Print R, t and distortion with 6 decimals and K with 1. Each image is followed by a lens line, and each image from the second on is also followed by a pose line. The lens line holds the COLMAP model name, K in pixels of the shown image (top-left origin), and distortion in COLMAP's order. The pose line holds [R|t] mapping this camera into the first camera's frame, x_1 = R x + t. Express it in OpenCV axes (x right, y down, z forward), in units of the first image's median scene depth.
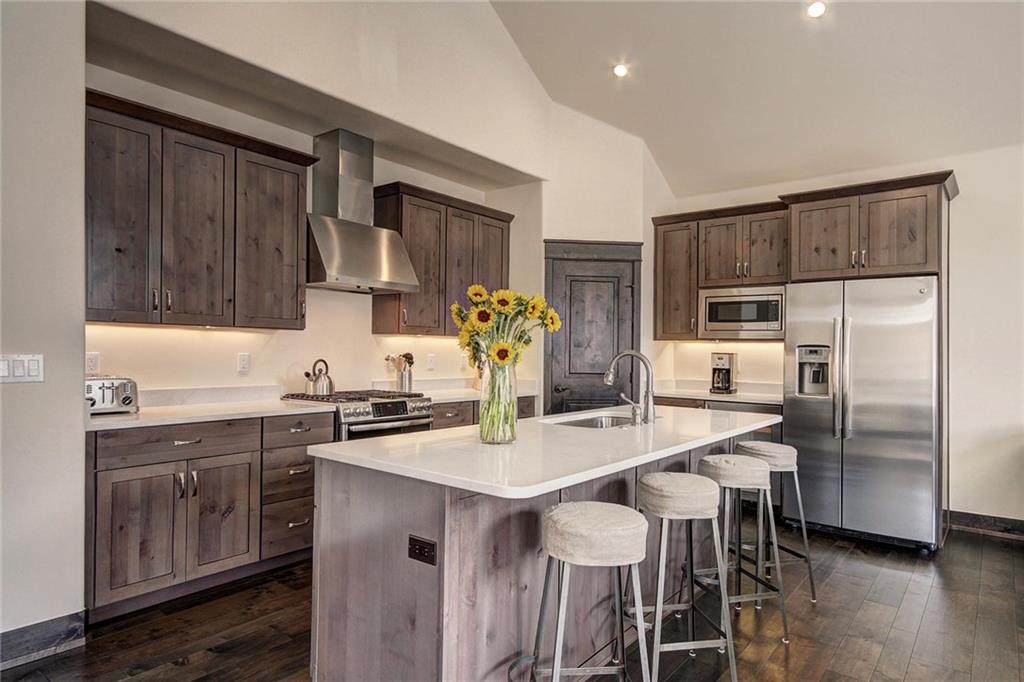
lens RADIAL K [[586.6, 0, 526.7], [0, 586.6, 357.1], [0, 0, 1]] dist [0.006090, 0.001629]
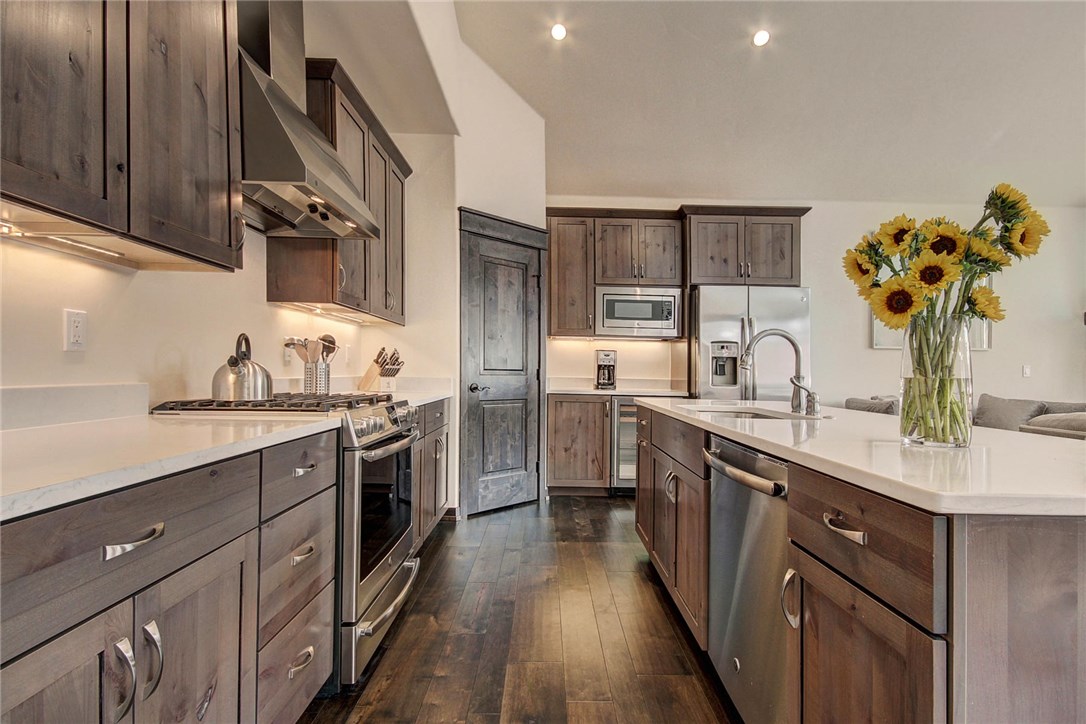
lens RADIAL K [[518.2, 0, 545.1], [0, 518.2, 370.0], [0, 0, 1]] dist [0.000525, 0.000264]
pose [[0.782975, -0.001408, 0.622052, -0.349305], [0.000714, 0.999999, 0.001365, 0.029252], [-0.622053, -0.000625, 0.782975, 0.380481]]
